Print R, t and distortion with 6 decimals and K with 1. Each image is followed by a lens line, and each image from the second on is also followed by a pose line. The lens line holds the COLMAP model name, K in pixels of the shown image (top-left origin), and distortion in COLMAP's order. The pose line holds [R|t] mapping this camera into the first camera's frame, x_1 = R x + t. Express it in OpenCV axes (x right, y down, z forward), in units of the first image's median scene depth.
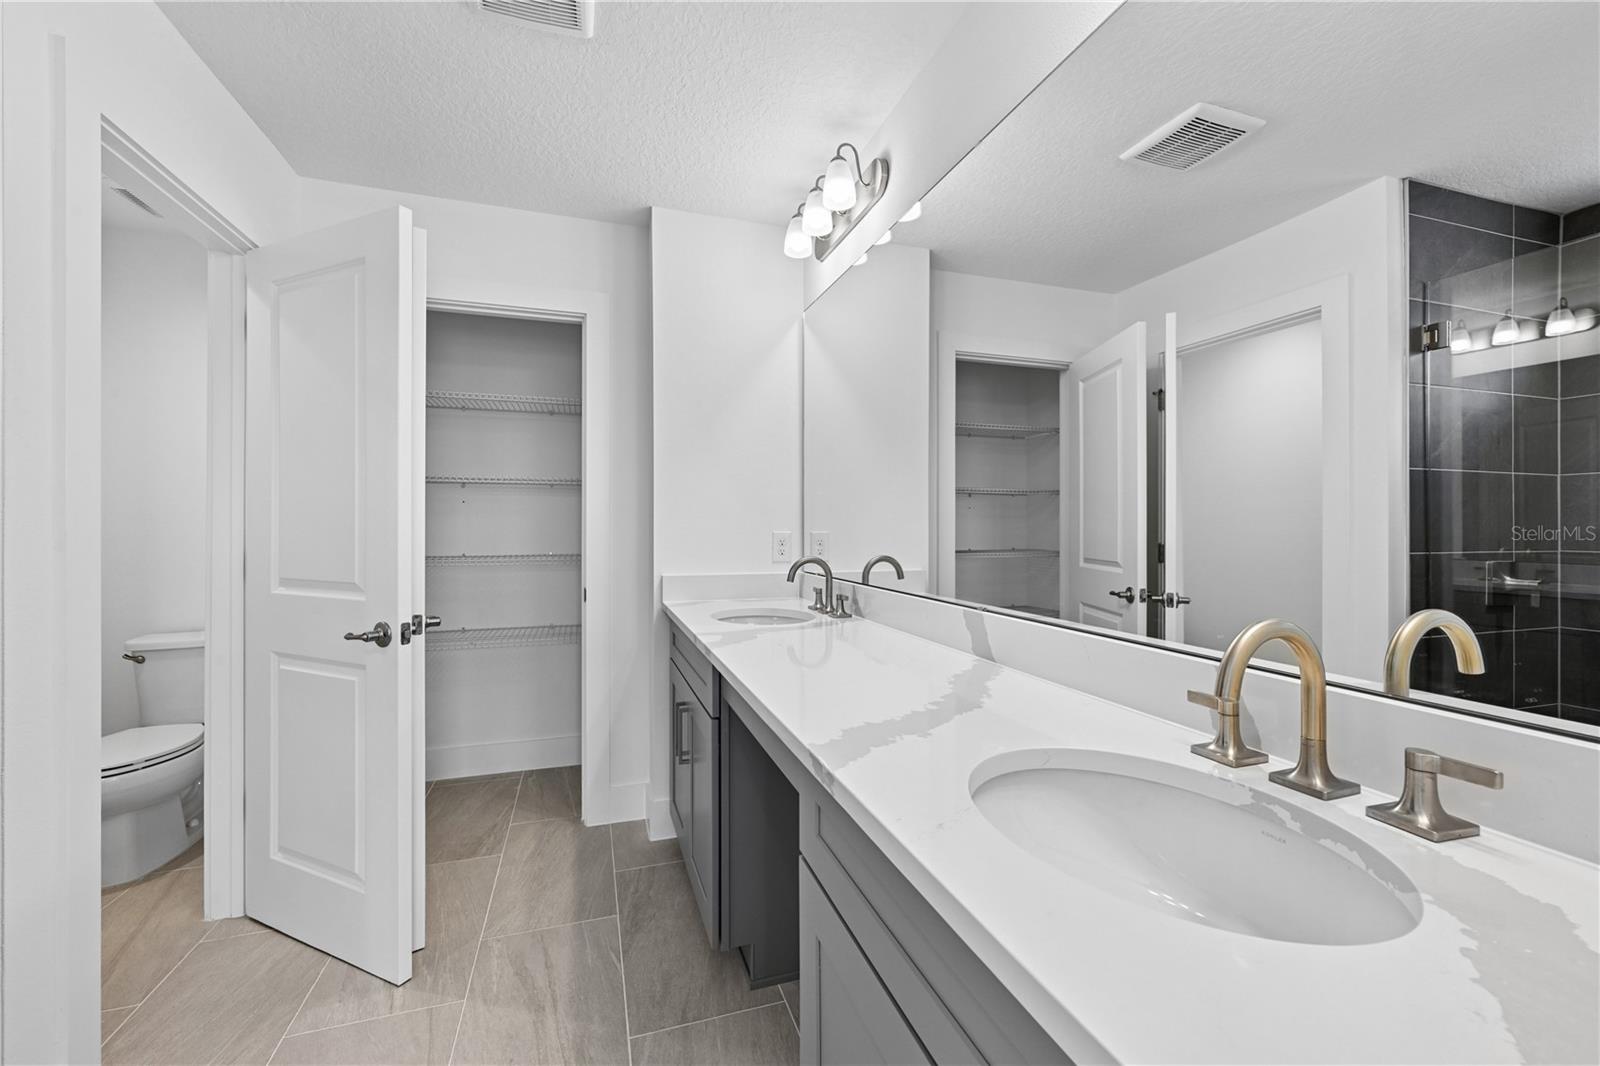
lens RADIAL K [[650.3, 0, 799.5], [0, 650.3, 524.9], [0, 0, 1]] dist [-0.000331, -0.000080]
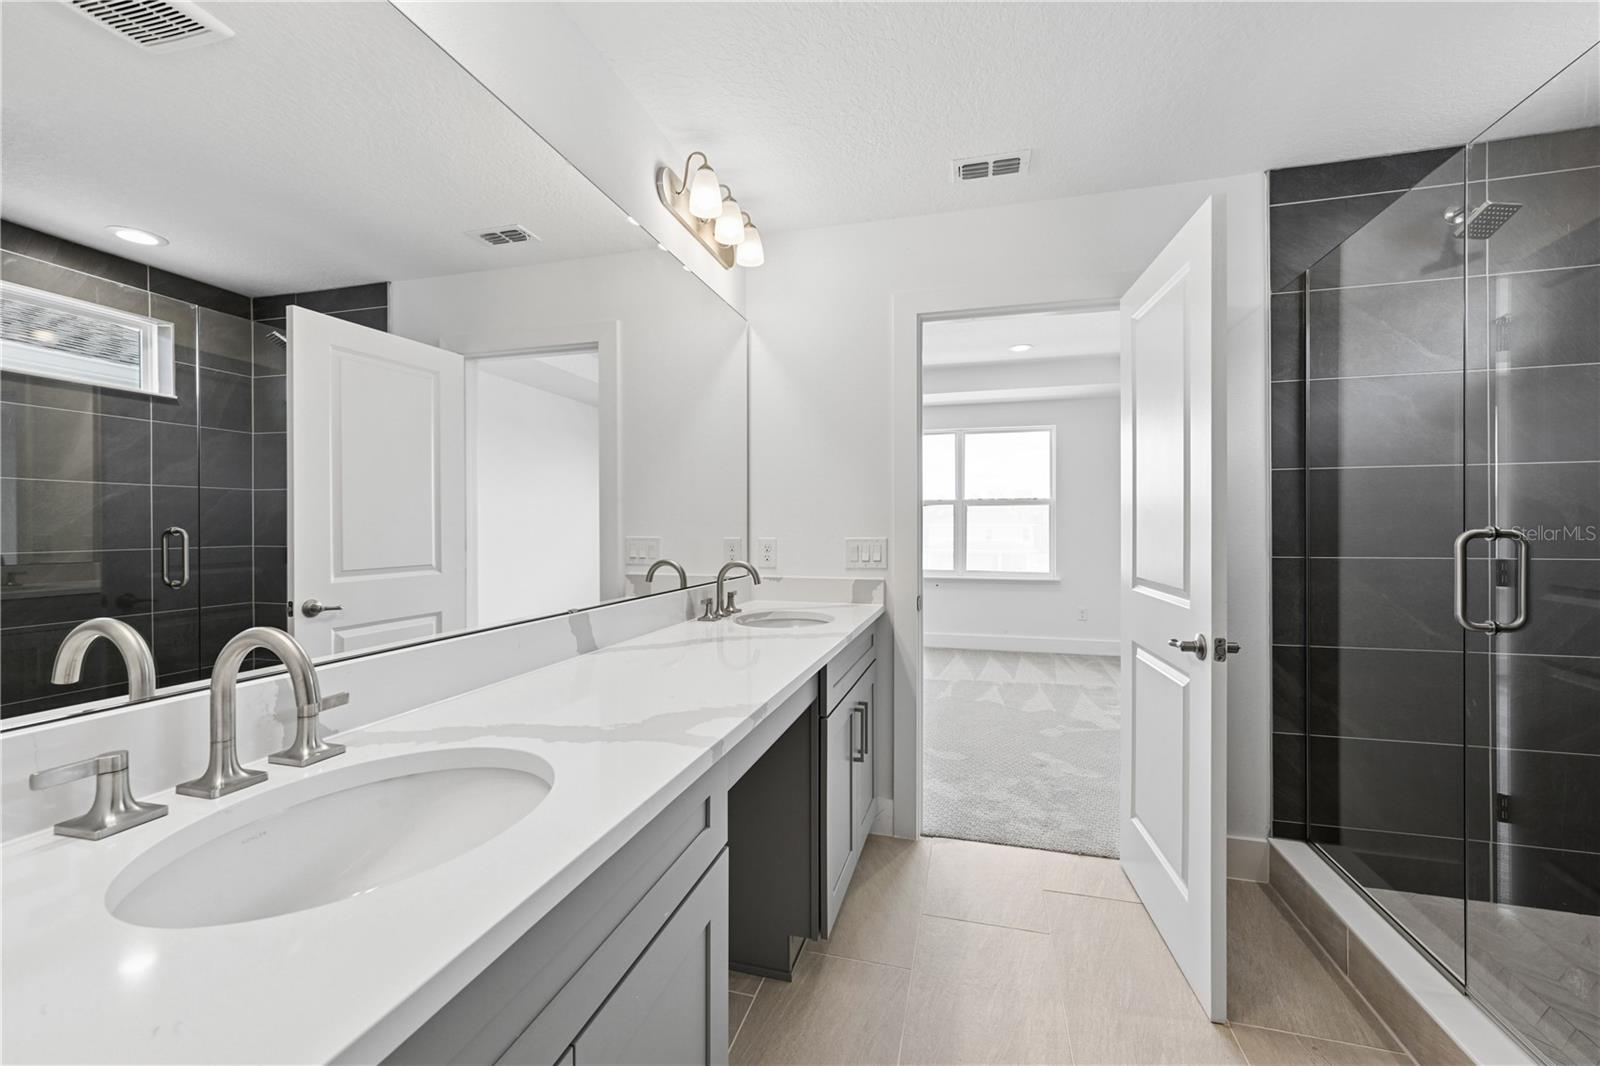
lens RADIAL K [[650.3, 0, 799.5], [0, 650.3, 524.9], [0, 0, 1]] dist [-0.000331, -0.000080]
pose [[-0.830537, -0.012137, 0.556831, -0.607512], [-0.009749, 0.999926, 0.007254, -0.021242], [-0.556878, 0.000596, -0.830594, 1.672063]]
